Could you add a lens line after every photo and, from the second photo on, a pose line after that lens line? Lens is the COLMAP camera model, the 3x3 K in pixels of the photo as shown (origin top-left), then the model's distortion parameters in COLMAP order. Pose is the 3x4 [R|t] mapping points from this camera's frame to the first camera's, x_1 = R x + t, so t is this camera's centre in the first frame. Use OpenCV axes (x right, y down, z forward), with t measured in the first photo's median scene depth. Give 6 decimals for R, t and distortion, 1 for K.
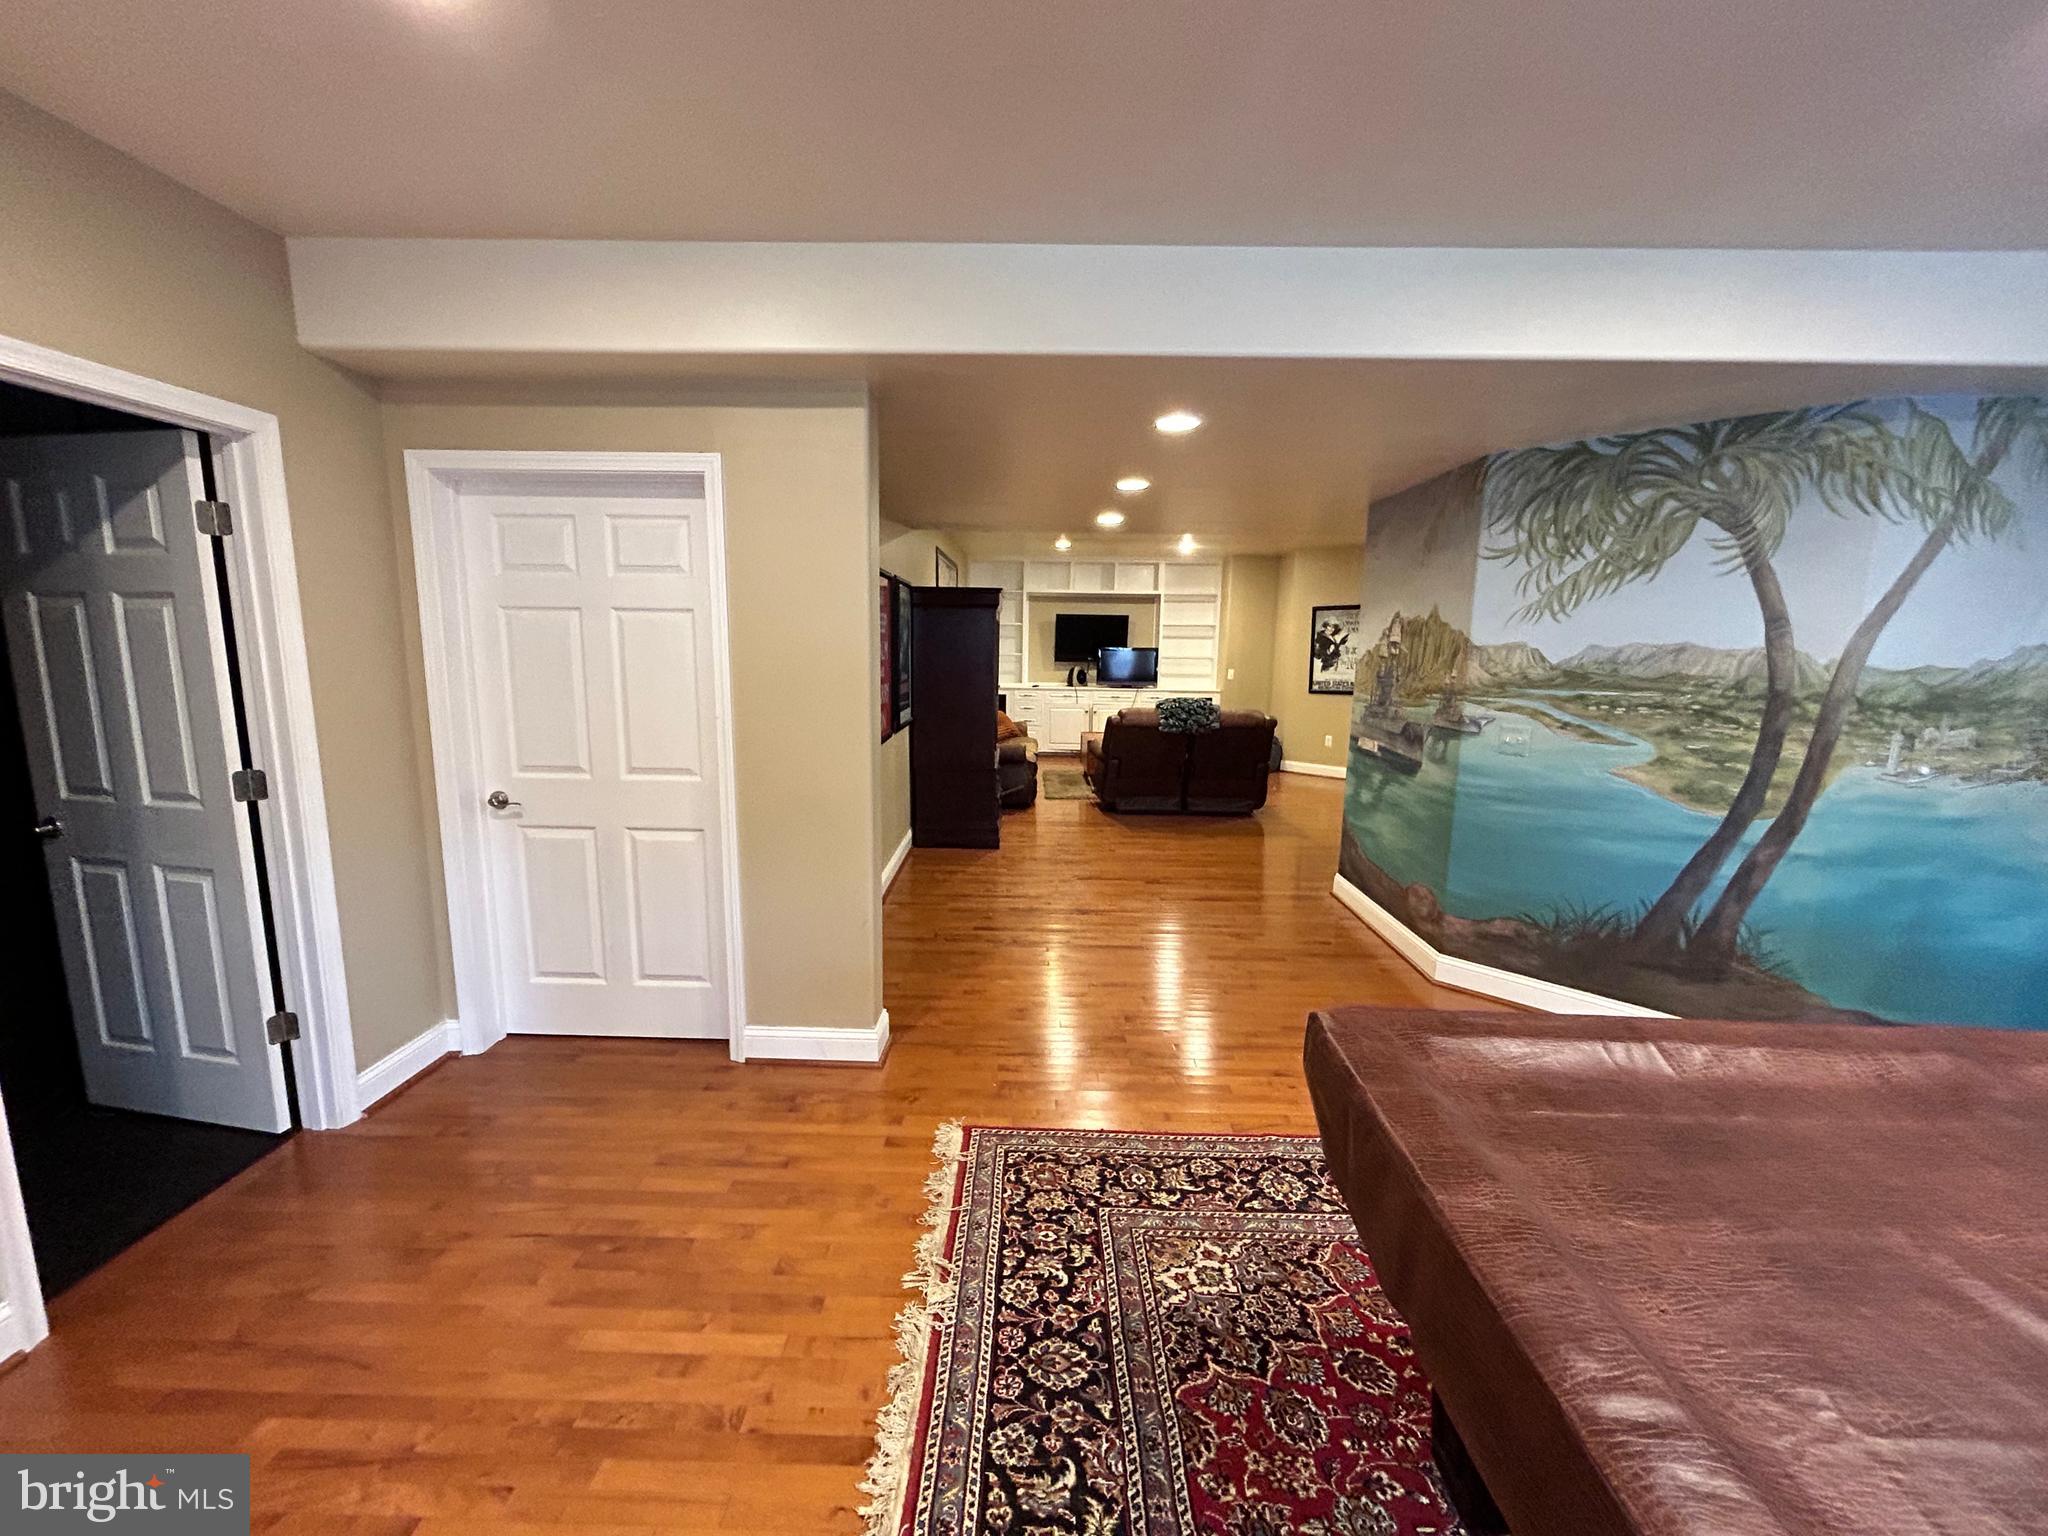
lens RADIAL K [[827.8, 0, 1016.6], [0, 827.8, 774.1], [0, 0, 1]] dist [-0.001563, 0.000852]
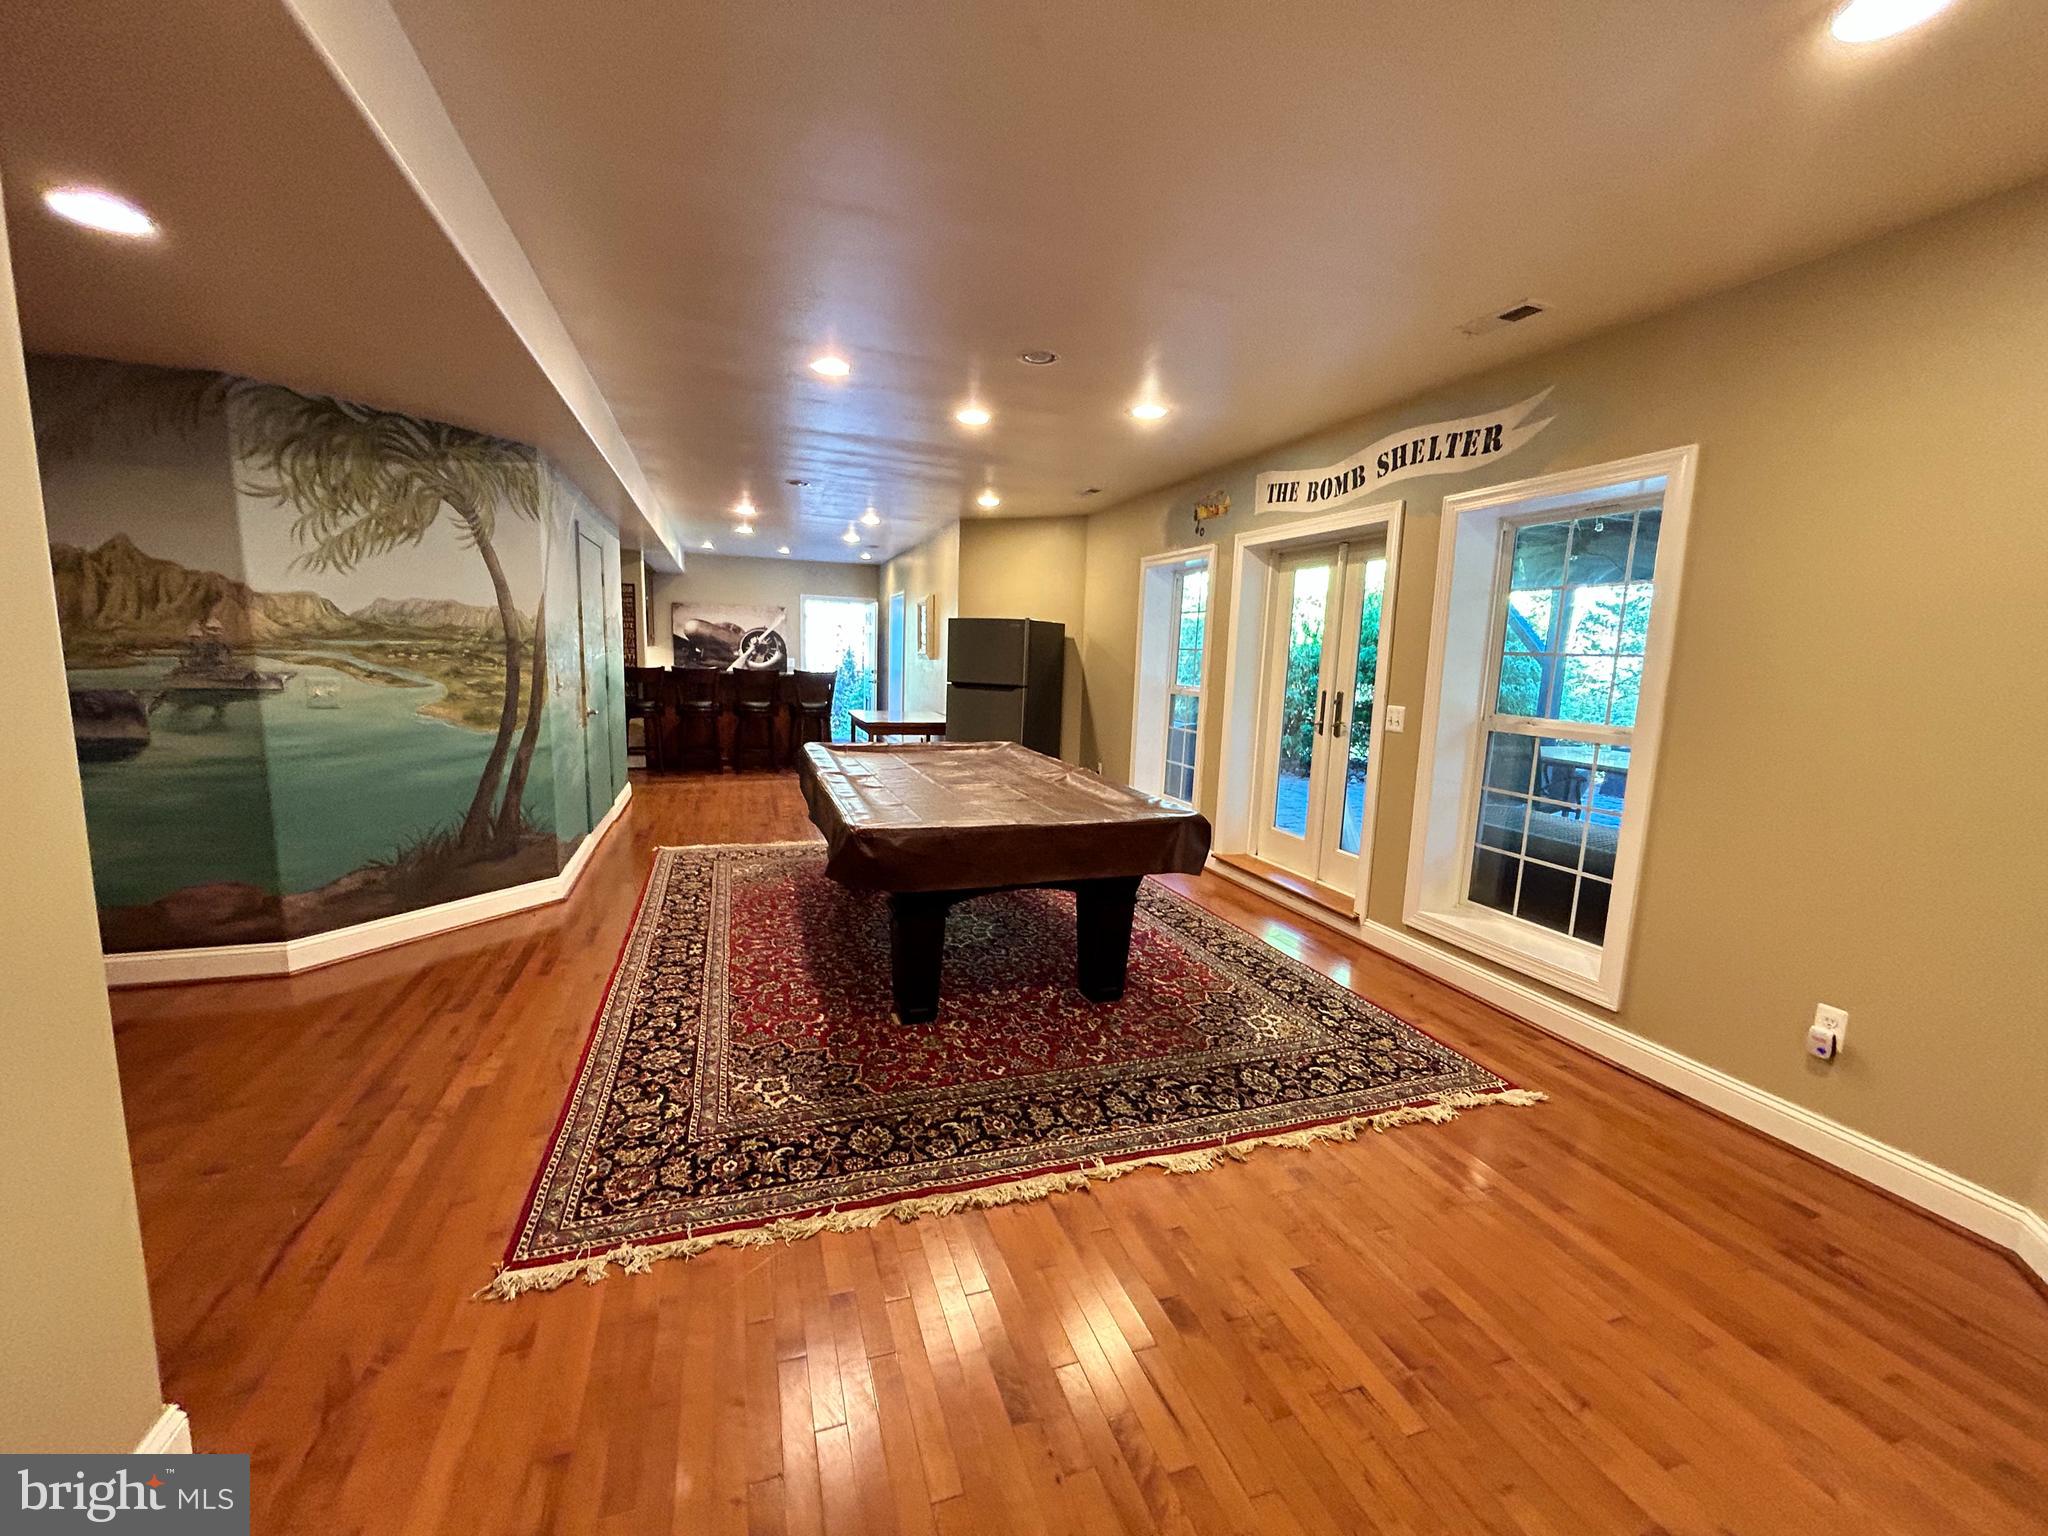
lens RADIAL K [[827.8, 0, 1024.4], [0, 827.8, 774.8], [0, 0, 1]] dist [-0.001563, 0.000852]
pose [[-0.347635, -0.163260, 0.923307, -0.772082], [0.113279, 0.970199, 0.214202, -0.080146], [-0.930762, 0.179055, -0.318781, 0.713598]]
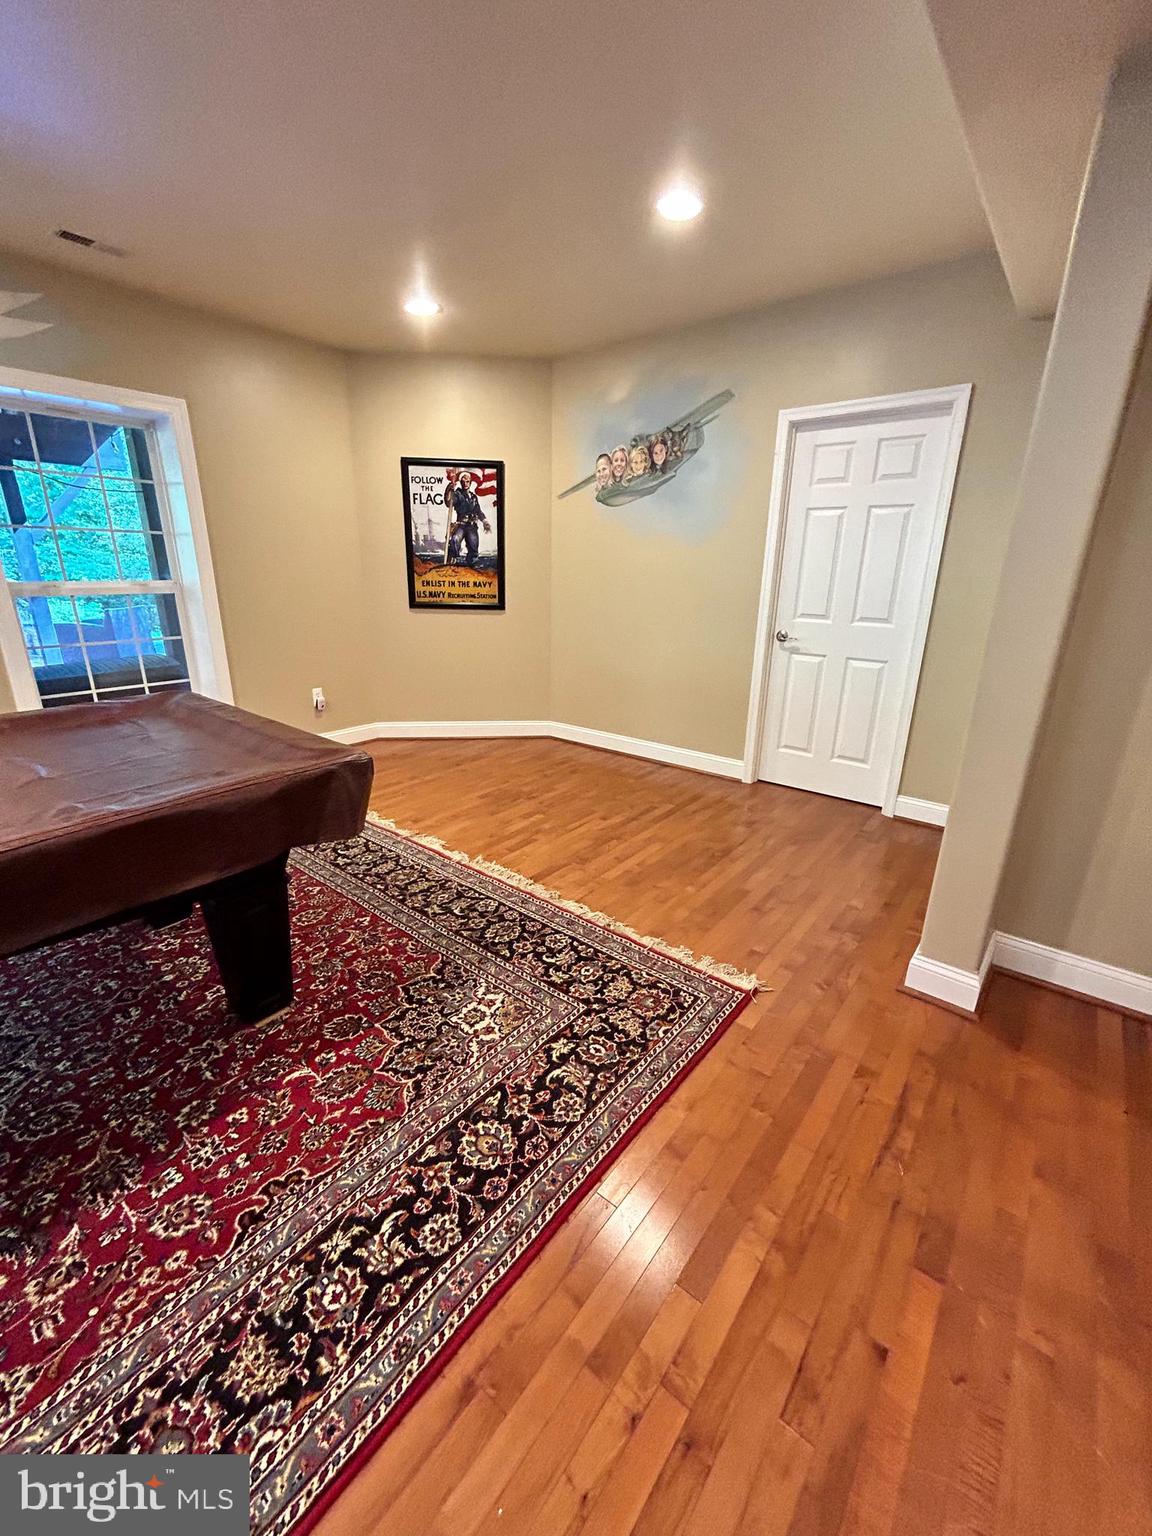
lens RADIAL K [[620.8, 0, 571.0], [0, 620.8, 759.1], [0, 0, 1]] dist [-0.001563, 0.000852]
pose [[-0.613366, 0.216417, -0.759569, 0.572532], [-0.145782, 0.914178, 0.378189, -0.088480], [0.776228, 0.342700, -0.529176, 1.097158]]
